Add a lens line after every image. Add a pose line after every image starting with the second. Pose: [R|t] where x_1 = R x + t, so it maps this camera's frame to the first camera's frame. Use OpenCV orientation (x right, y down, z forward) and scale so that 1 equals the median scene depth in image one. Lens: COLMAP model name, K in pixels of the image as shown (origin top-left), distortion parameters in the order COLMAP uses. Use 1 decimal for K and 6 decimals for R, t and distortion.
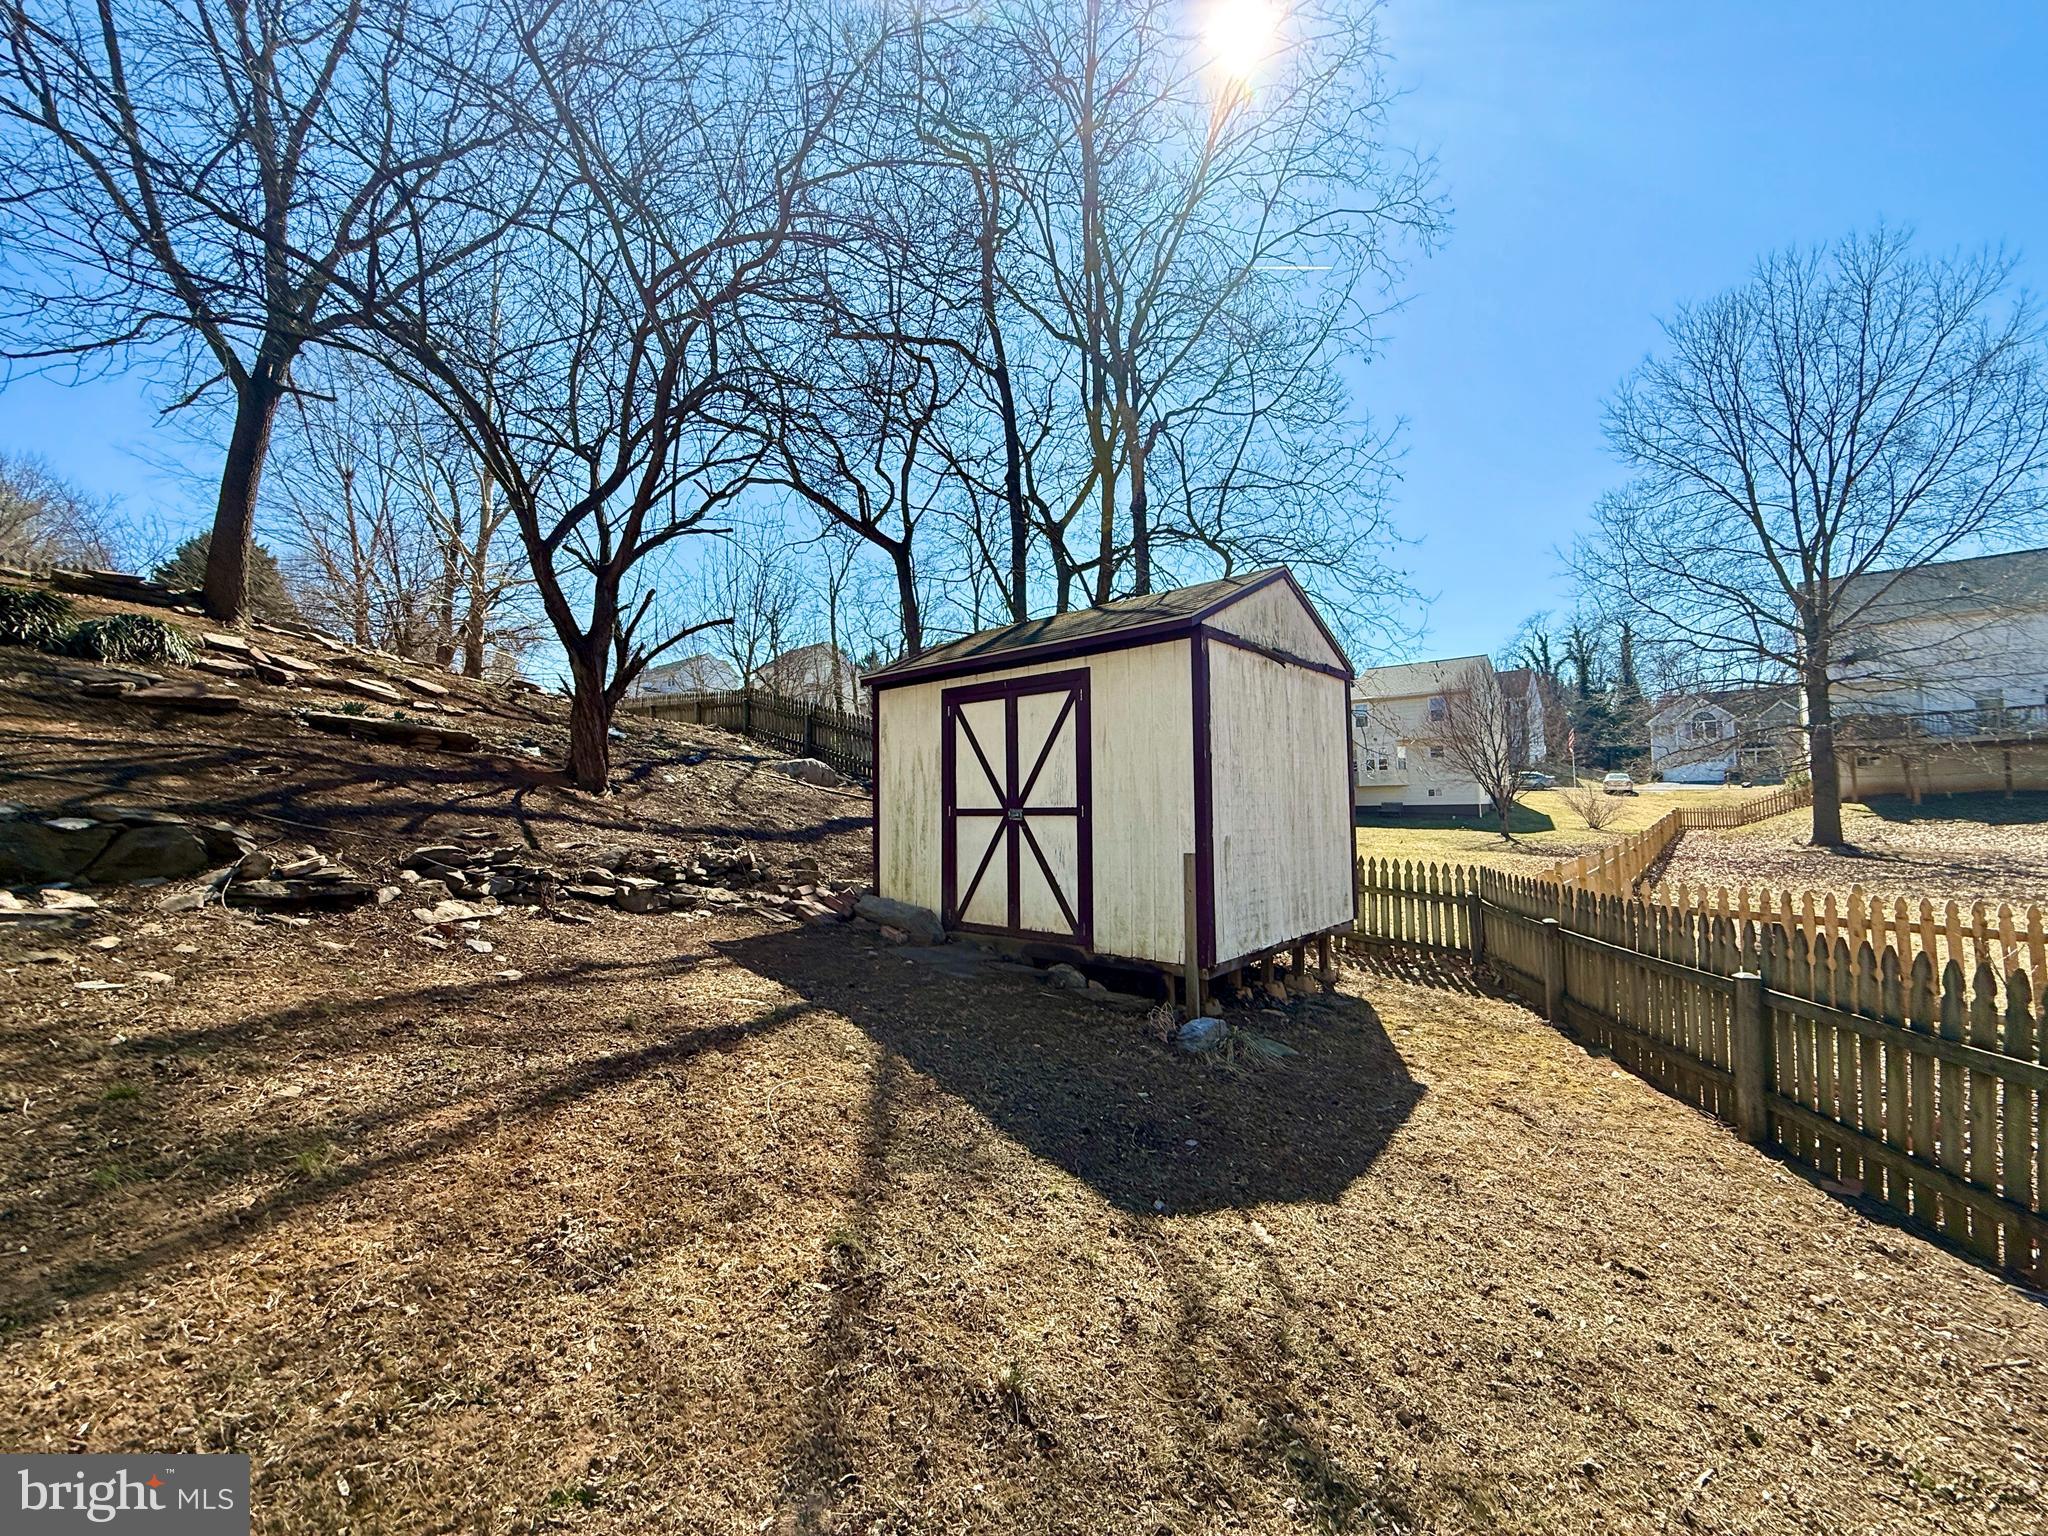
lens RADIAL K [[817.8, 0, 1024.4], [0, 817.8, 771.2], [0, 0, 1]] dist [0.006922, -0.000523]
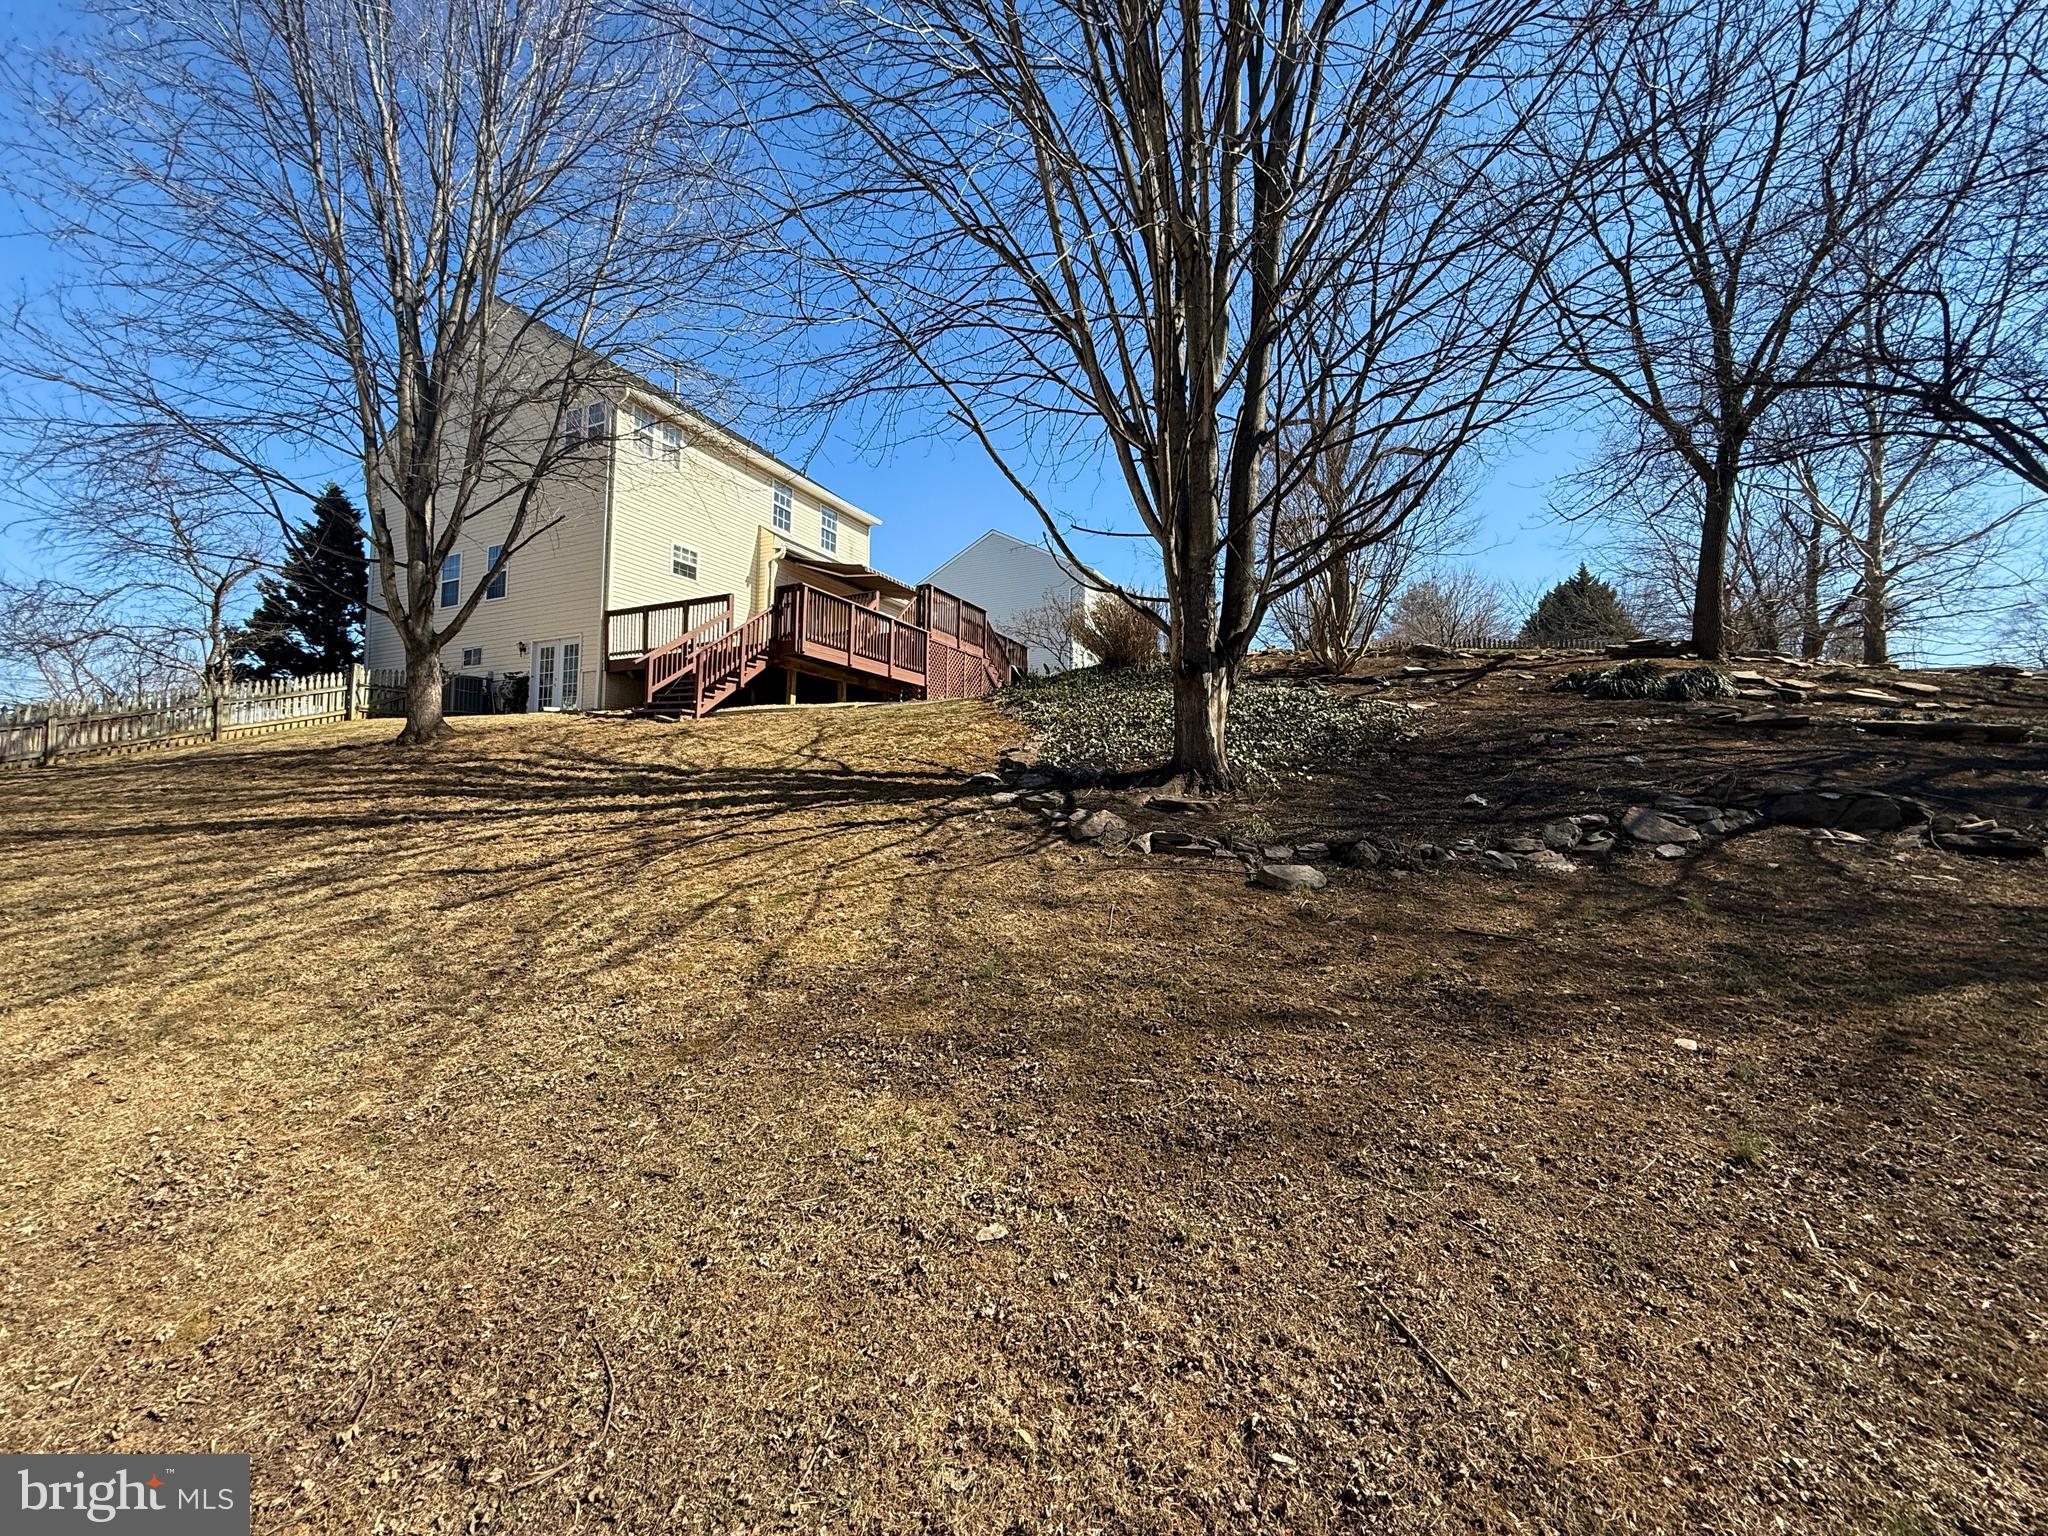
lens RADIAL K [[817.8, 0, 1033.0], [0, 817.8, 762.9], [0, 0, 1]] dist [0.006922, -0.000523]
pose [[0.214795, -0.046813, -0.975537, 0.098879], [0.032127, 0.998649, -0.040848, 0.004073], [0.976131, -0.022567, 0.216009, -0.481832]]
